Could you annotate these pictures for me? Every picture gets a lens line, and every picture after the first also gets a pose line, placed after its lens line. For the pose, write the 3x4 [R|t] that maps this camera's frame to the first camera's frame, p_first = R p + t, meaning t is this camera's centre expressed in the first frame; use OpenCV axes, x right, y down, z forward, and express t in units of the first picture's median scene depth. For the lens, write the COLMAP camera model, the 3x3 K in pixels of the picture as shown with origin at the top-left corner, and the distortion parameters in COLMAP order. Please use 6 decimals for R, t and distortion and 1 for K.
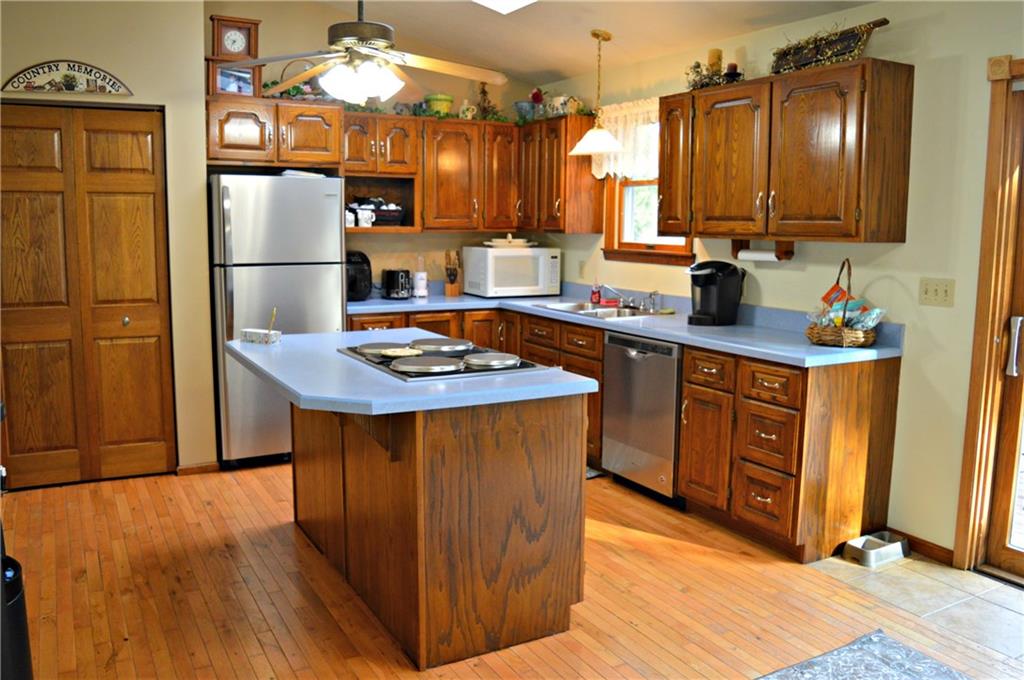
lens RADIAL K [[813.2, 0, 512.0], [0, 813.2, 340.0], [0, 0, 1]] dist [-0.077859, 0.000501]
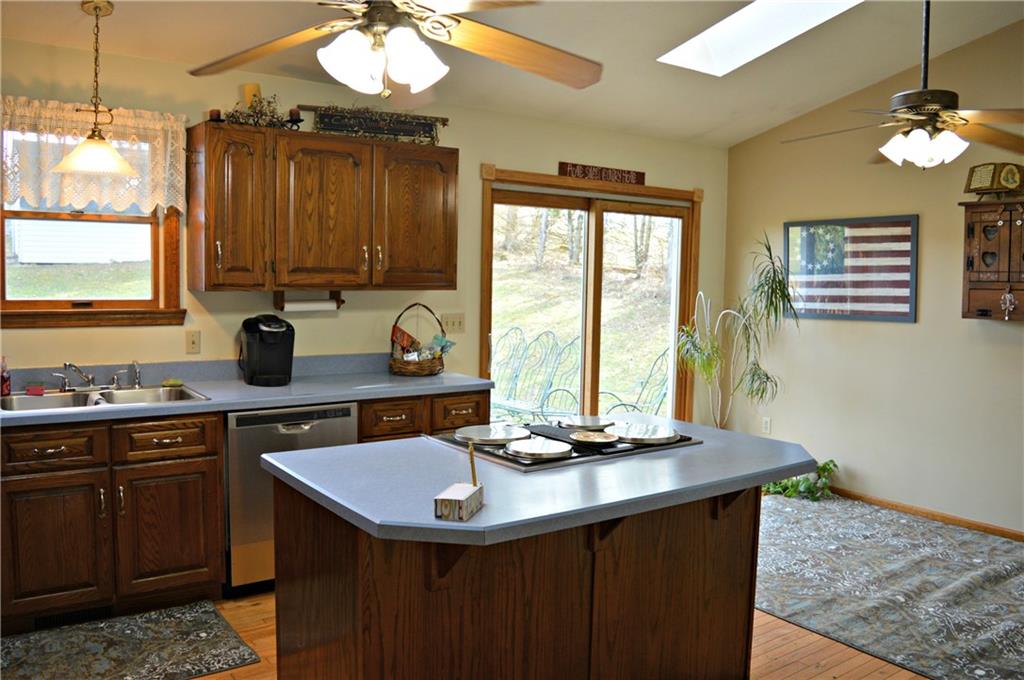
lens RADIAL K [[813.2, 0, 512.0], [0, 813.2, 340.0], [0, 0, 1]] dist [-0.077859, 0.000501]
pose [[-0.102116, -0.094666, 0.990258, -0.745616], [0.118005, 0.987280, 0.106550, -0.145639], [-0.987748, 0.127736, -0.089646, 0.880363]]
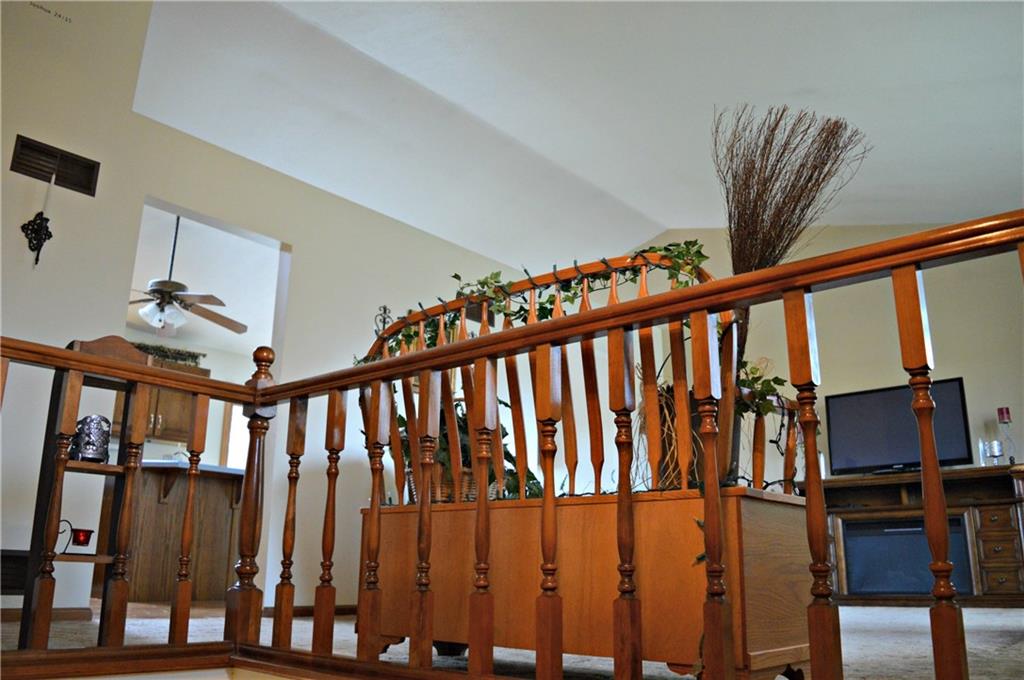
lens RADIAL K [[813.2, 0, 512.0], [0, 813.2, 340.0], [0, 0, 1]] dist [-0.077859, 0.000501]
pose [[-0.322885, 0.226942, 0.918827, -1.778322], [0.111082, 0.973203, -0.201337, 0.131221], [-0.939897, 0.037056, -0.339441, 0.791622]]
